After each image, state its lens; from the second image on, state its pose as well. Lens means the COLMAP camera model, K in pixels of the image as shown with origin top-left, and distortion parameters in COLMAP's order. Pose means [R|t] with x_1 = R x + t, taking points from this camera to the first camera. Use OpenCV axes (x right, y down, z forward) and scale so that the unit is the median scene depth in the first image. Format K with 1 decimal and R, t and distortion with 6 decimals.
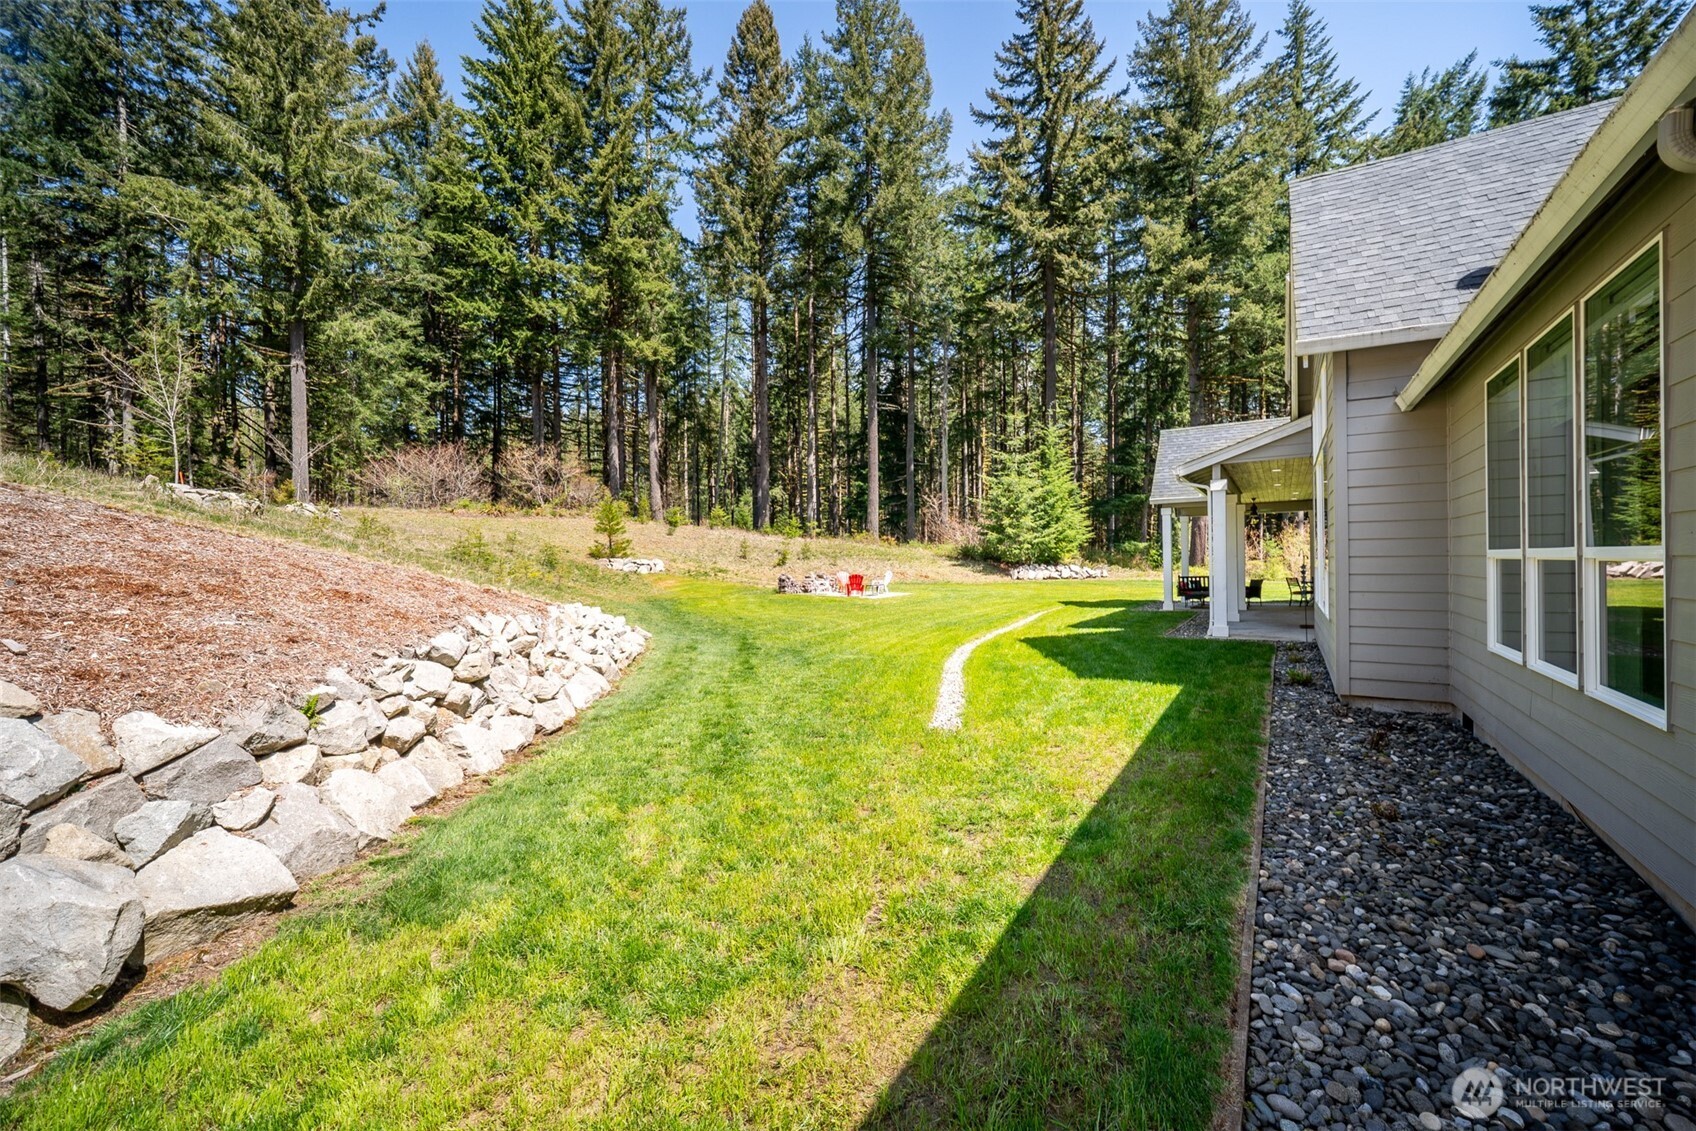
lens RADIAL K [[674.1, 0, 858.1], [0, 674.1, 568.4], [0, 0, 1]] dist [-0.003405, 0.000002]
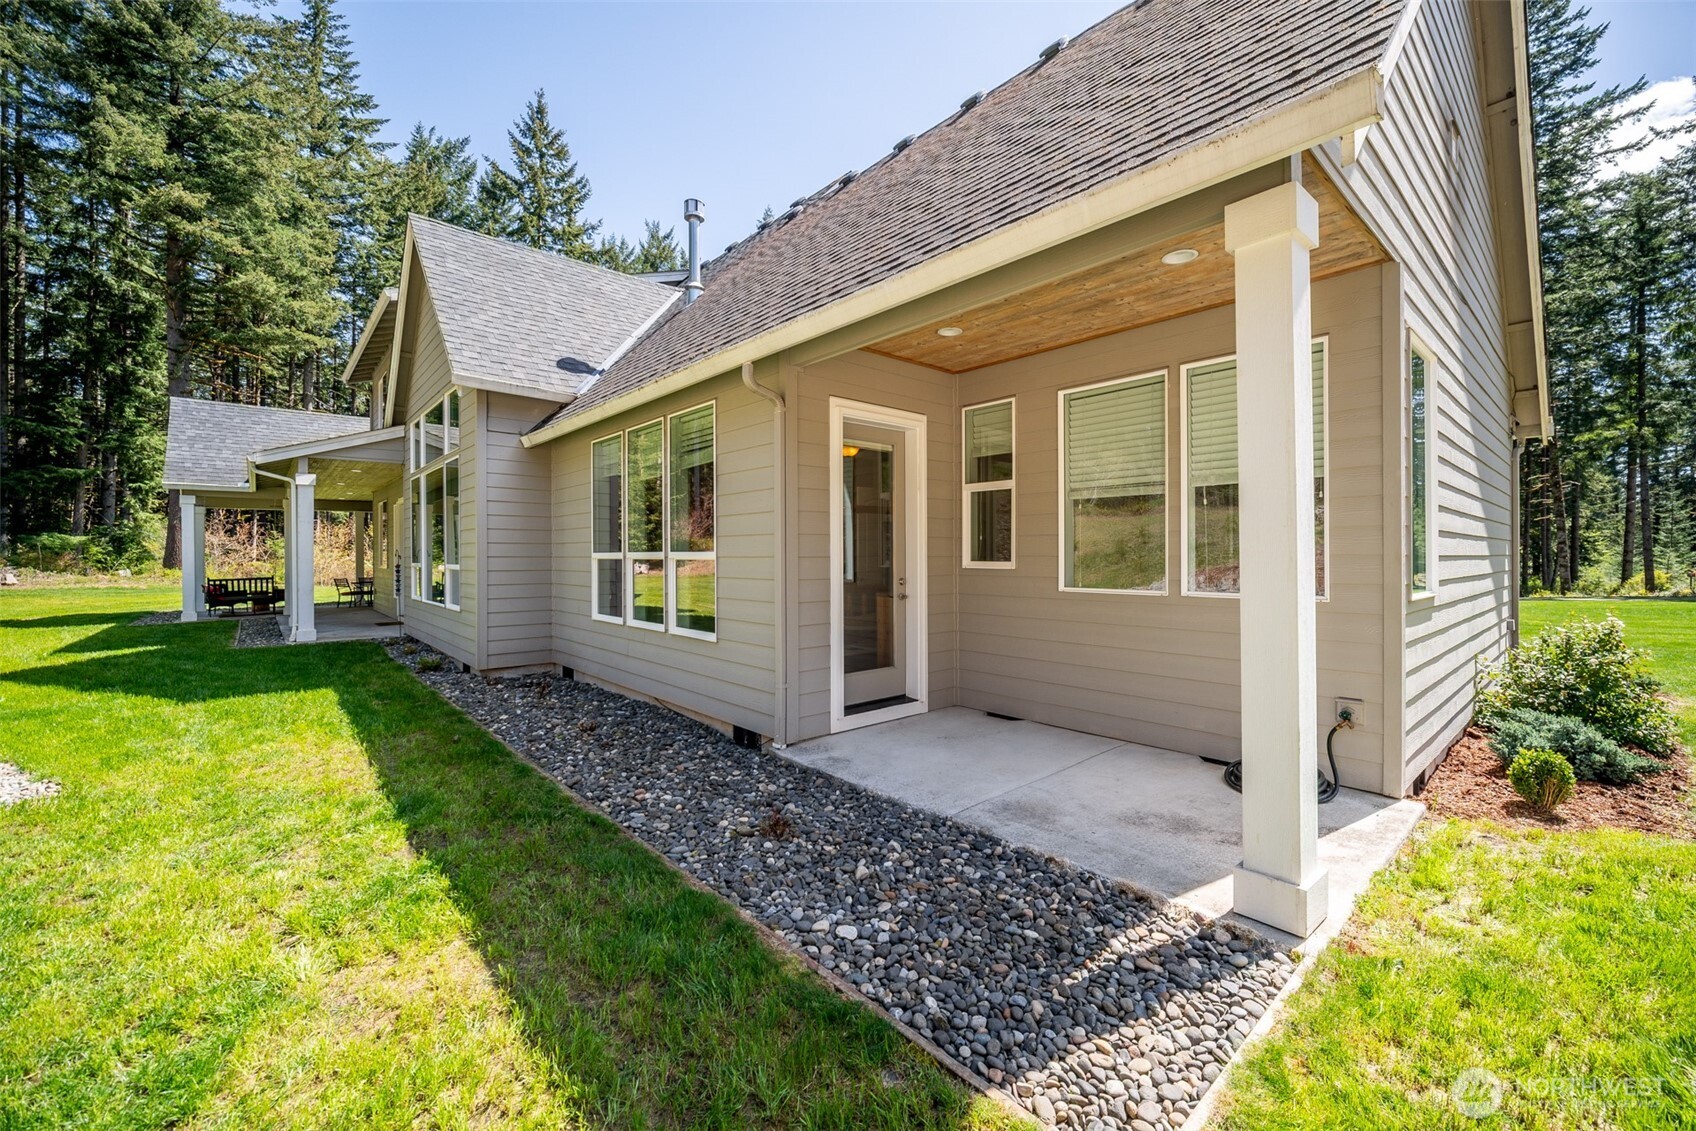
lens RADIAL K [[674.1, 0, 849.0], [0, 674.1, 559.0], [0, 0, 1]] dist [-0.003405, 0.000002]
pose [[0.299041, 0.007098, 0.954214, -0.481956], [0.008306, 0.999915, -0.010040, 0.010192], [-0.954204, 0.010928, 0.298956, -0.005140]]
